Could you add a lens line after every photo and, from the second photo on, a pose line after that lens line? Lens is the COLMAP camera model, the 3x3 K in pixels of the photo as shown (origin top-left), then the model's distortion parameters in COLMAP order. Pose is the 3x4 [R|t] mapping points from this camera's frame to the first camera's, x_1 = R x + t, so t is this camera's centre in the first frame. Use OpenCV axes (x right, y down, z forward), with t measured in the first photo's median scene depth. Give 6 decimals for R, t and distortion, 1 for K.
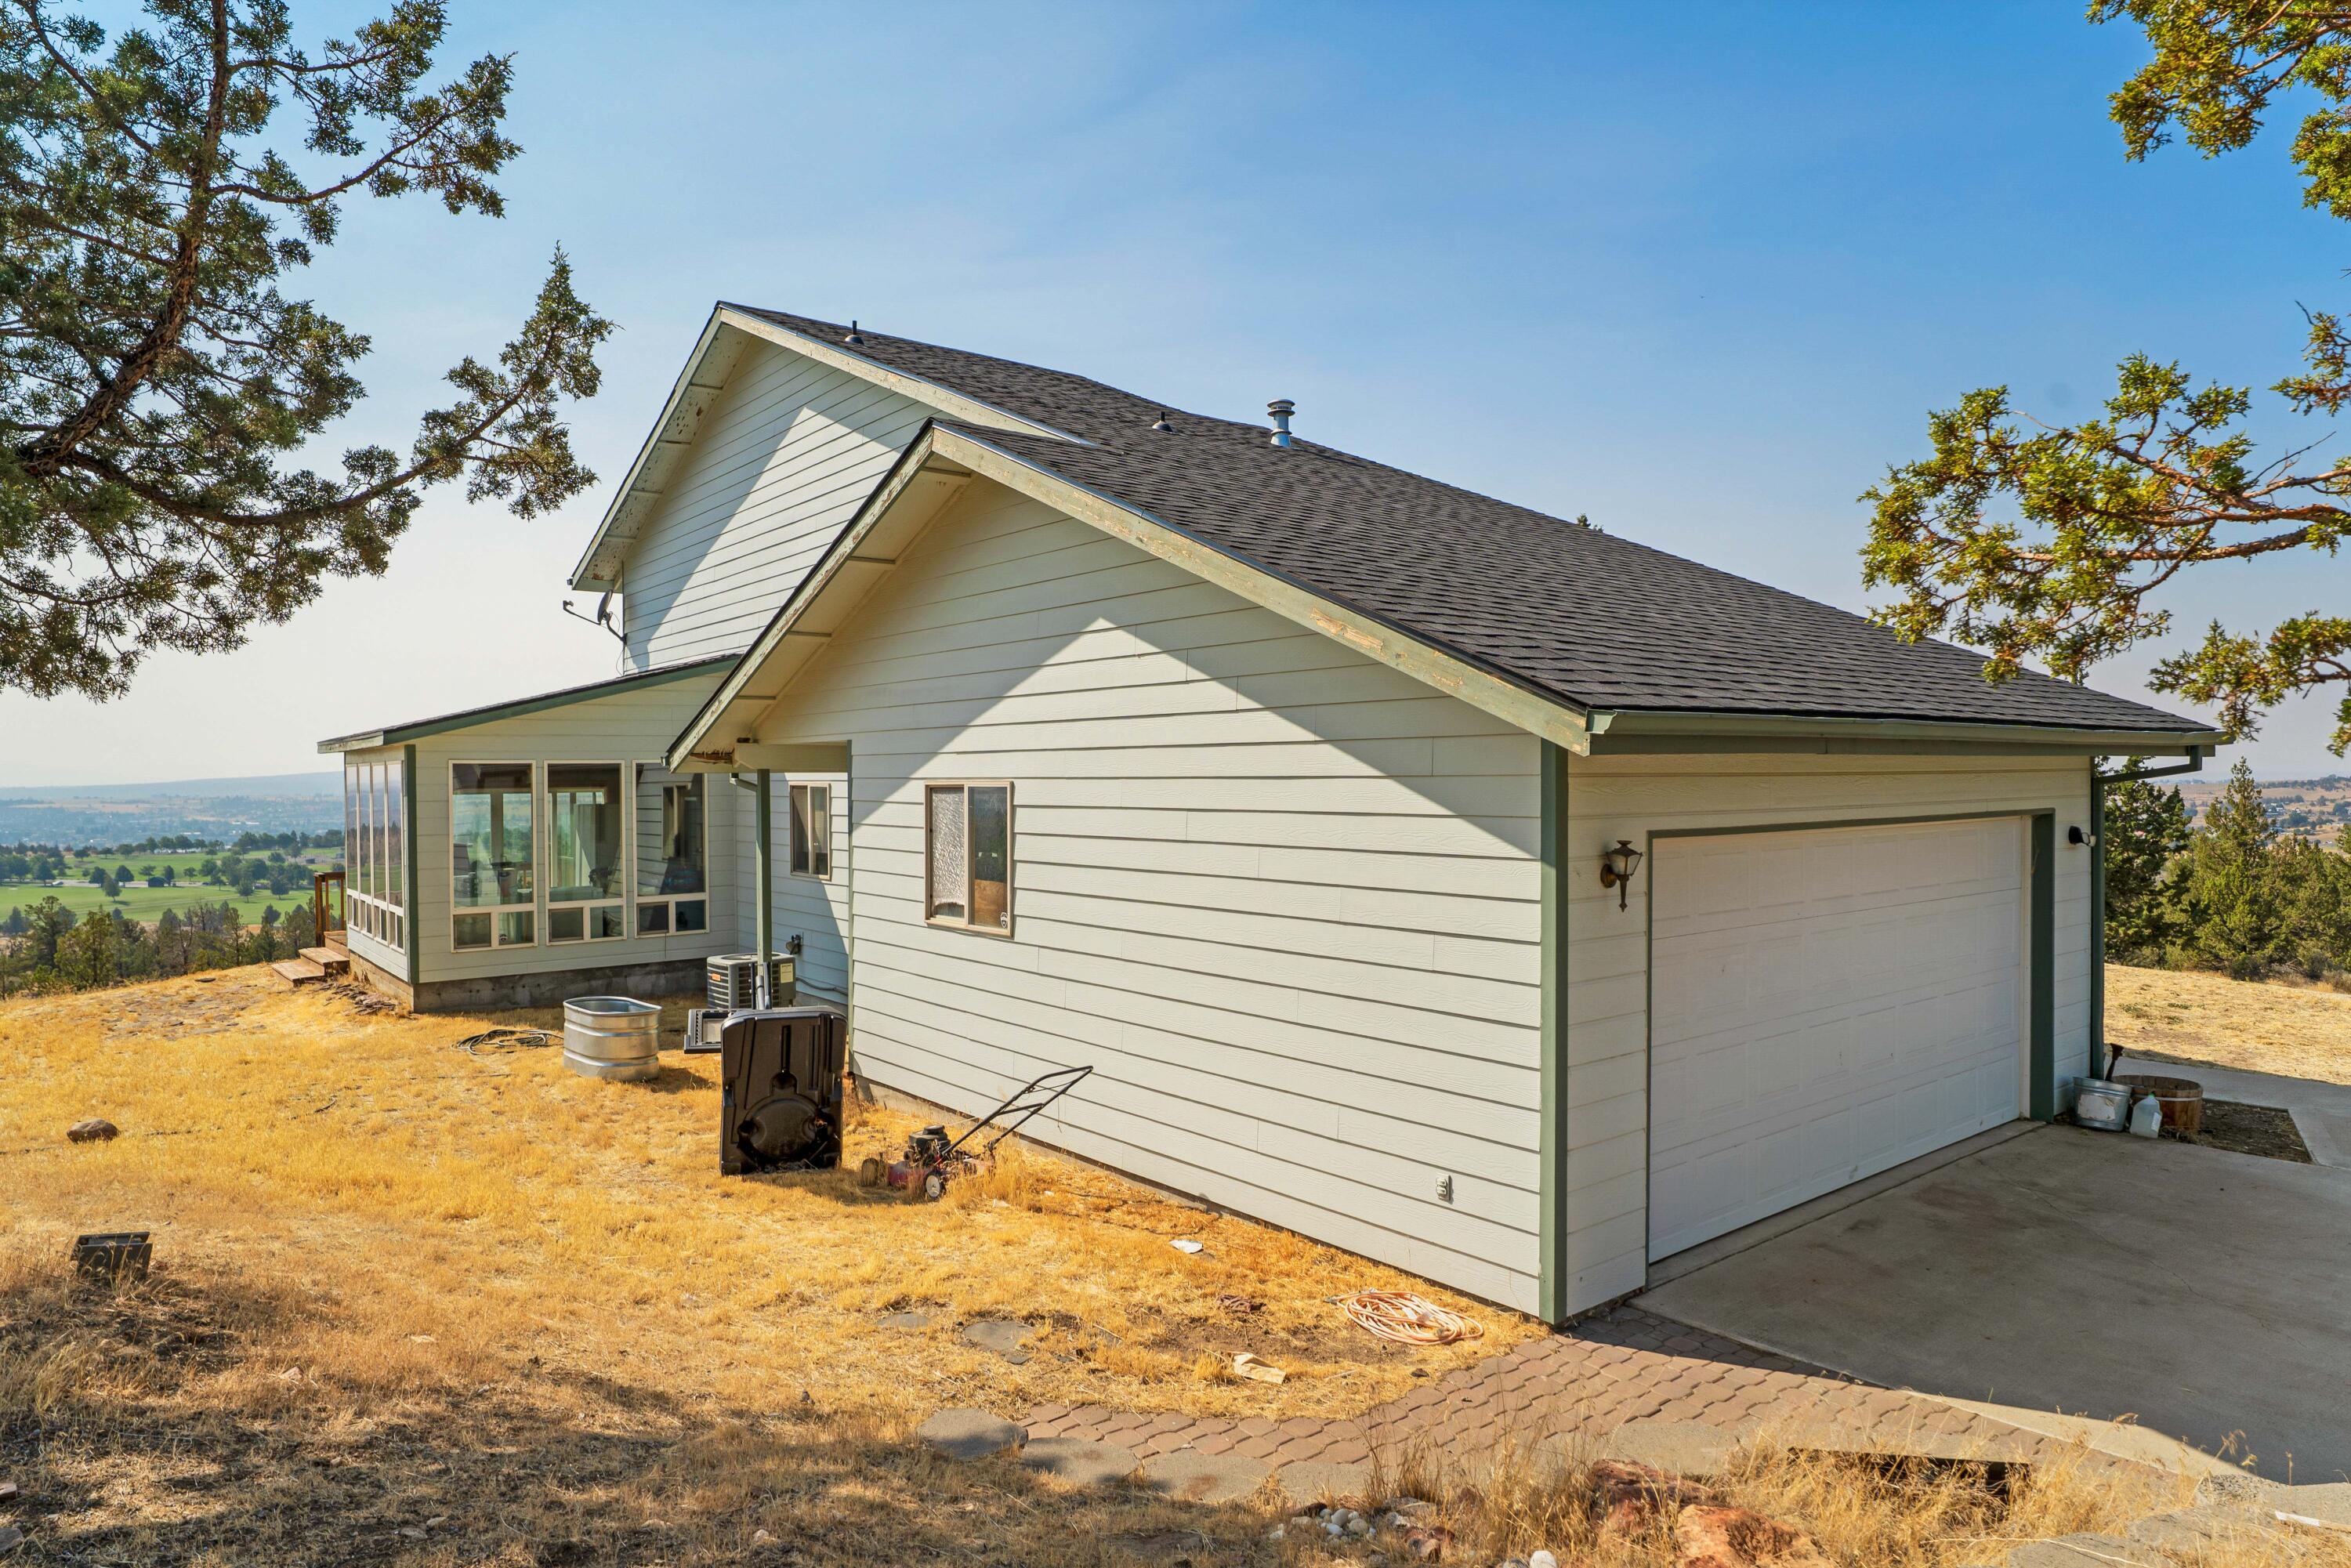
lens RADIAL K [[1397.2, 0, 1168.9], [0, 1397.2, 769.9], [0, 0, 1]] dist [-0.003579, -0.001066]
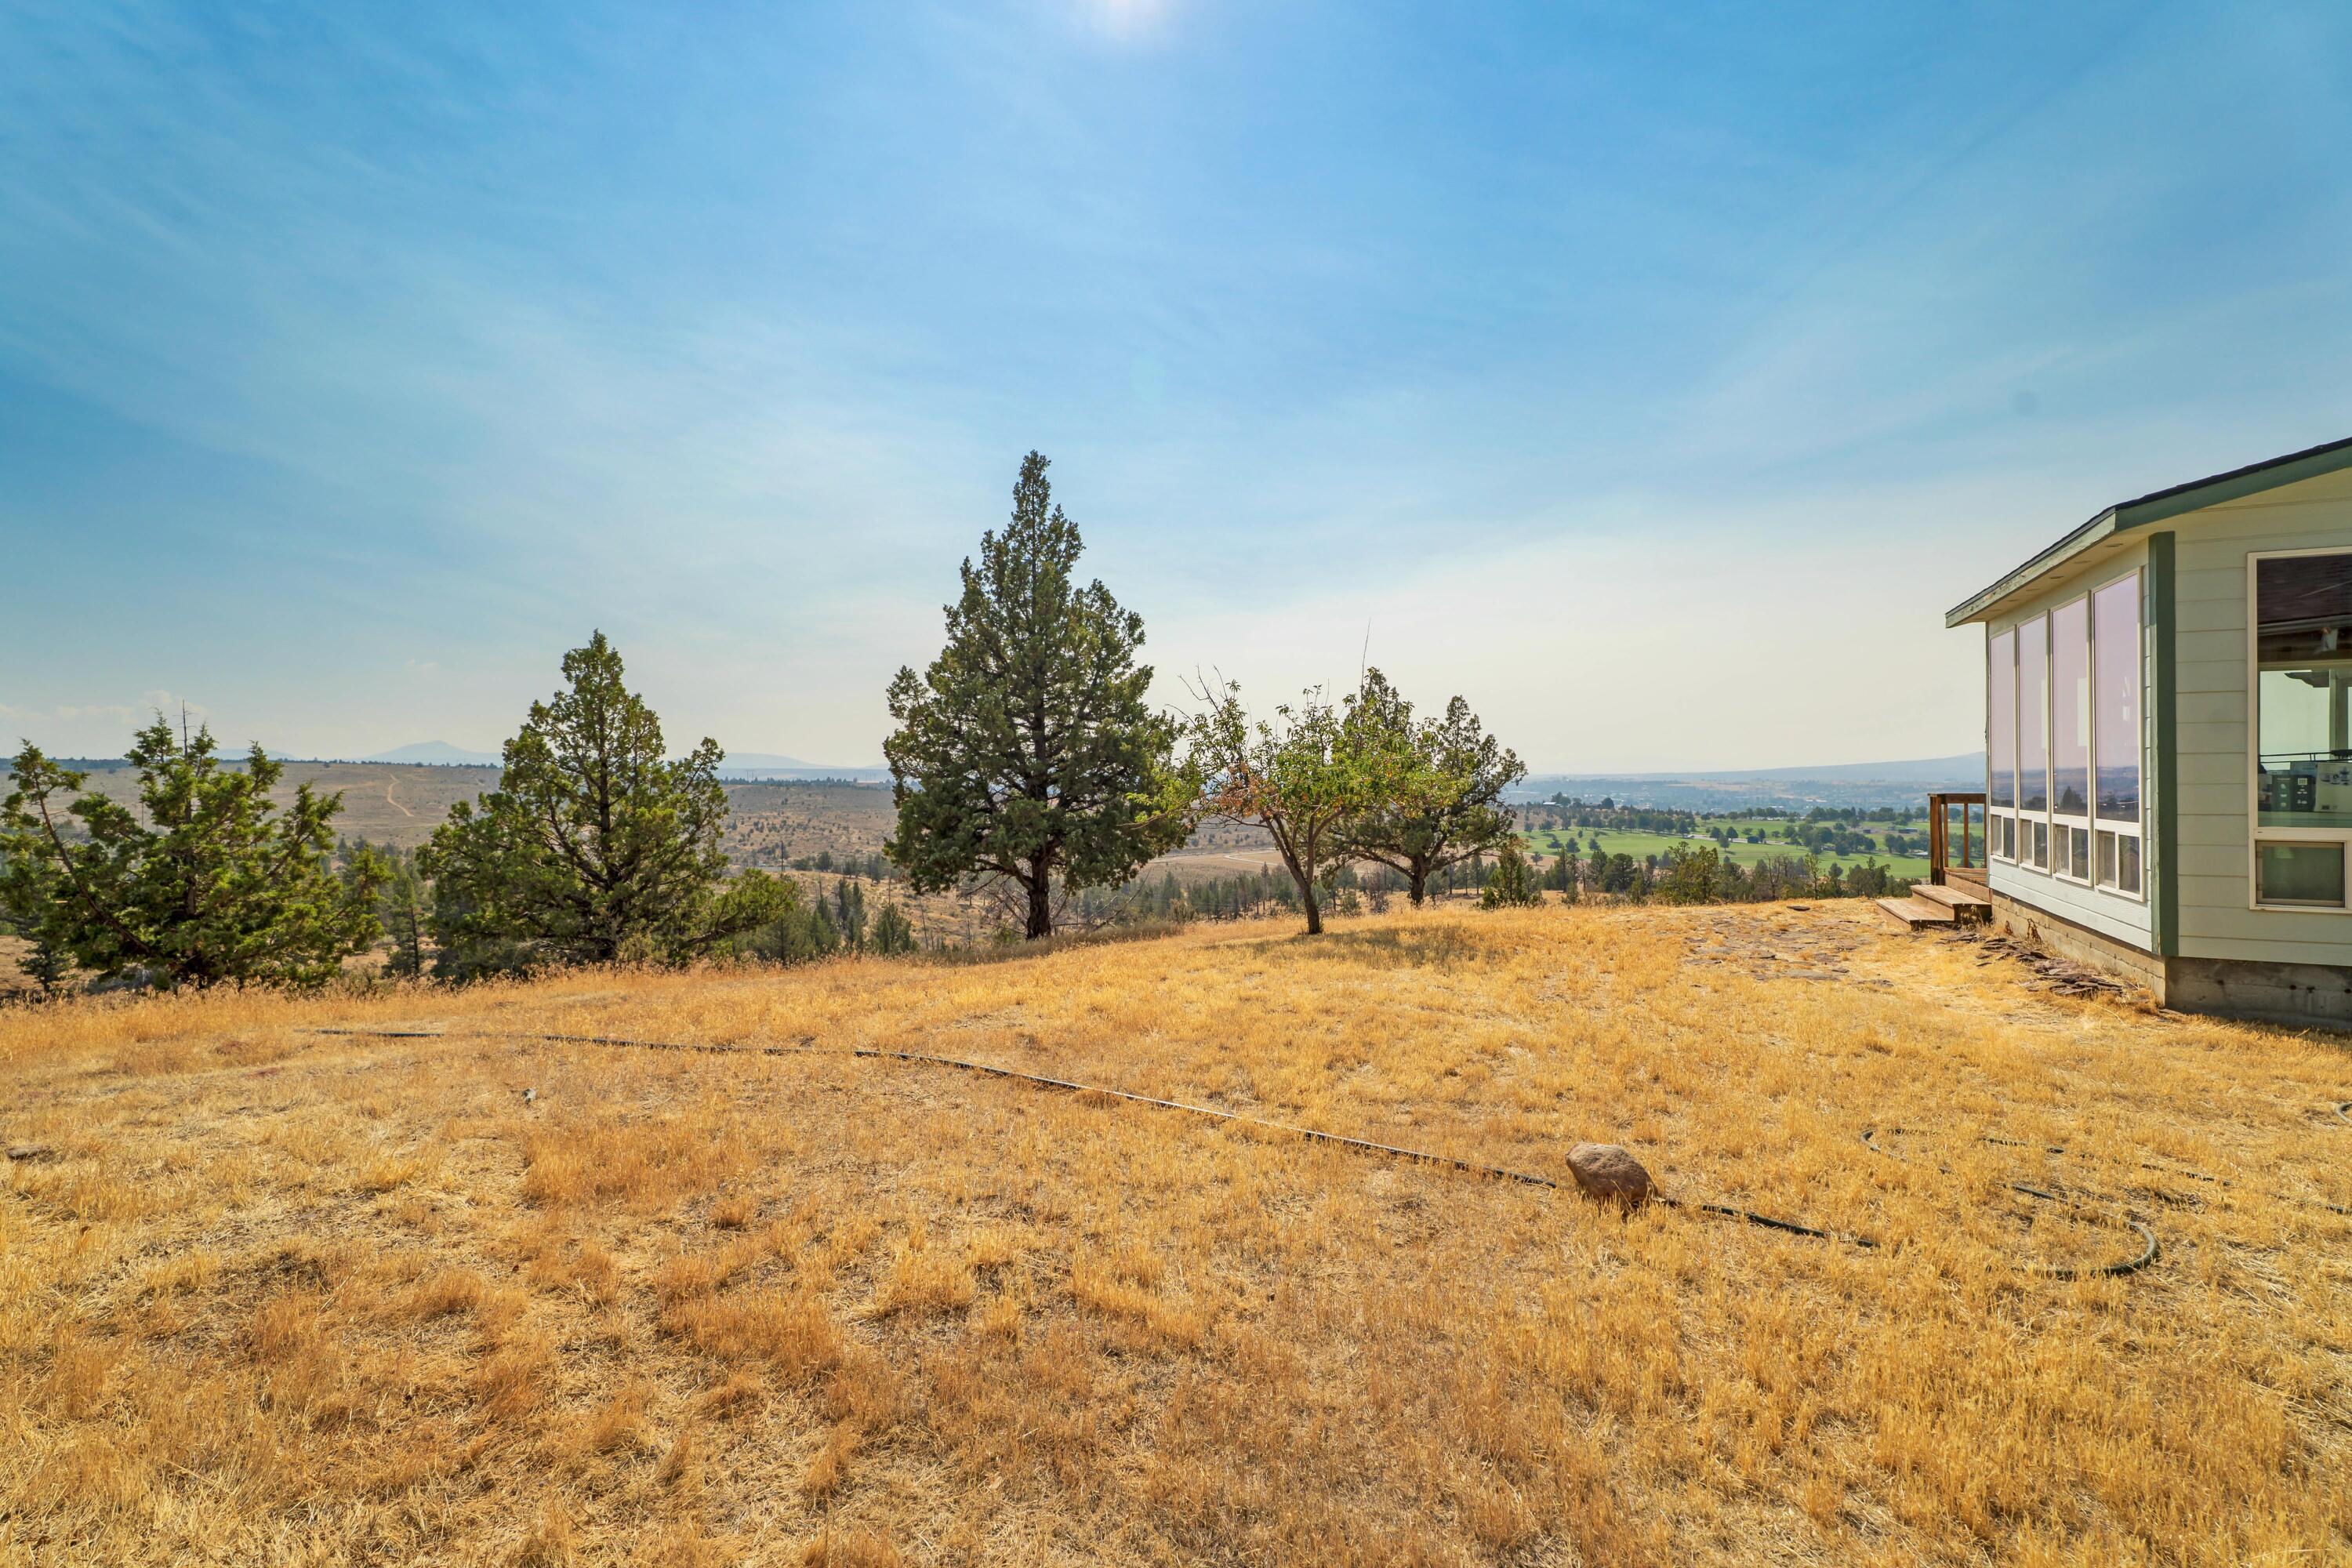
lens RADIAL K [[1027.6, 0, 1176.0], [0, 1027.6, 784.0], [0, 0, 1]] dist [0.002093, 0.000216]
pose [[0.417394, 0.012916, -0.908634, -0.261477], [0.002388, 0.999880, 0.015310, 0.060296], [0.908723, -0.008561, 0.417313, 0.366268]]
